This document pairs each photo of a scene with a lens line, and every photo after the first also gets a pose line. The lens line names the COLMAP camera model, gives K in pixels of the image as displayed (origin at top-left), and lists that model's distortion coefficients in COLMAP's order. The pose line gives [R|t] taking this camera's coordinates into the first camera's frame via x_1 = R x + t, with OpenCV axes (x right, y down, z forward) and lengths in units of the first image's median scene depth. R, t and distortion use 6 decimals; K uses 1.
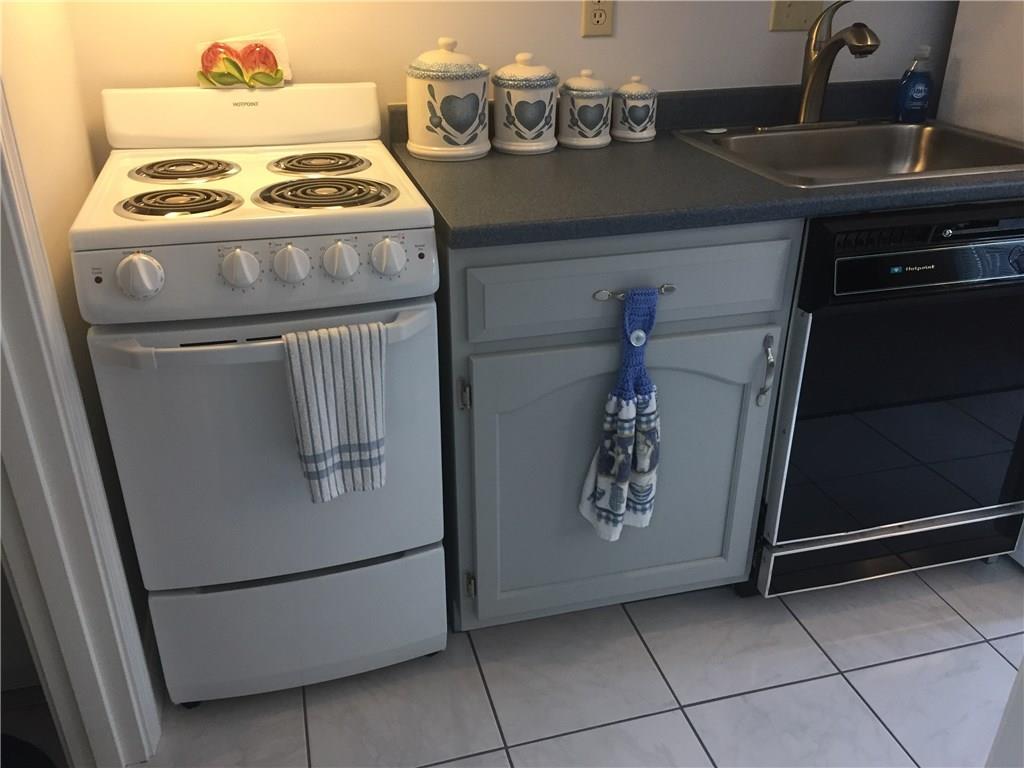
lens RADIAL K [[869.8, 0, 503.0], [0, 869.8, 383.9], [0, 0, 1]] dist [0.096437, -0.134705]
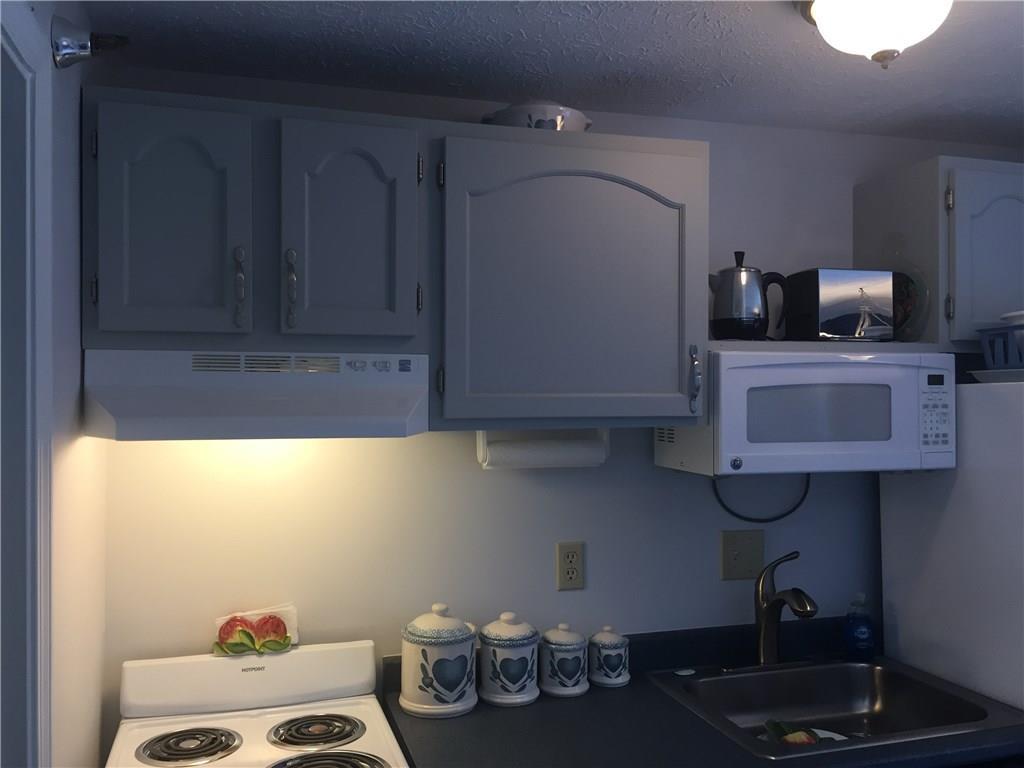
lens RADIAL K [[869.8, 0, 503.0], [0, 869.8, 383.9], [0, 0, 1]] dist [0.096437, -0.134705]
pose [[0.999656, -0.004188, 0.025901, -0.009572], [0.015437, 0.892109, -0.451556, -0.131231], [-0.021215, 0.451801, 0.891867, -0.135562]]
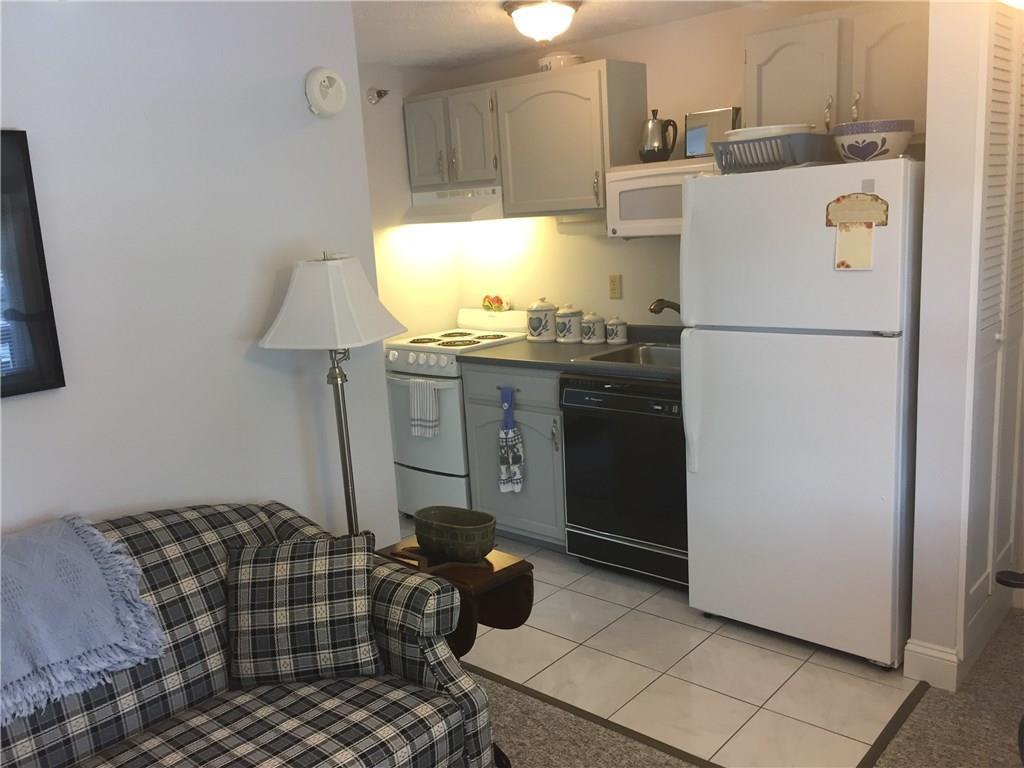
lens RADIAL K [[869.8, 0, 503.0], [0, 869.8, 383.9], [0, 0, 1]] dist [0.096437, -0.134705]
pose [[0.549095, 0.125513, -0.826282, 1.948754], [-0.316808, 0.946133, -0.066812, 0.052980], [0.773387, 0.298459, 0.559280, -0.423903]]
